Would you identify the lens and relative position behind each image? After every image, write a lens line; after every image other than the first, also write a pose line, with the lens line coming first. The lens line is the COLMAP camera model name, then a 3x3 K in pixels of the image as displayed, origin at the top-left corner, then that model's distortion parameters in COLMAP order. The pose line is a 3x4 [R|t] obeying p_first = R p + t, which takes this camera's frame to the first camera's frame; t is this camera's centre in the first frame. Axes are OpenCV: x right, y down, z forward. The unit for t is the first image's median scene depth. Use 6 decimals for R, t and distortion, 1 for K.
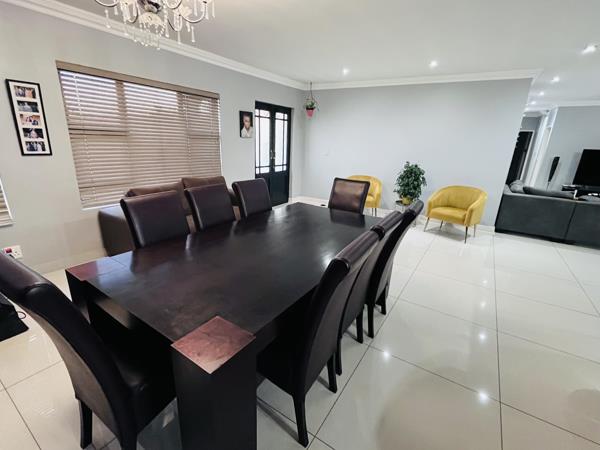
lens RADIAL K [[278.2, 0, 300.0], [0, 278.2, 225.0], [0, 0, 1]] dist [0.001834, 0.000014]
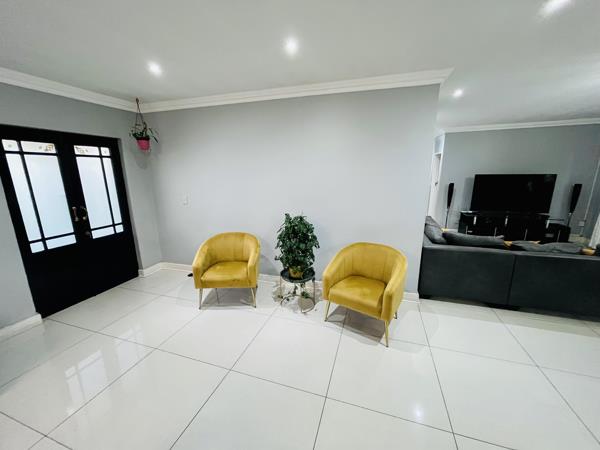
lens RADIAL K [[243.5, 0, 300.0], [0, 243.5, 225.0], [0, 0, 1]] dist [0.000025, -0.000084]
pose [[0.964567, -0.105578, 0.241794, 0.266158], [0.123567, 0.990494, -0.060442, -0.157481], [-0.233114, 0.088178, 0.968443, 0.436208]]
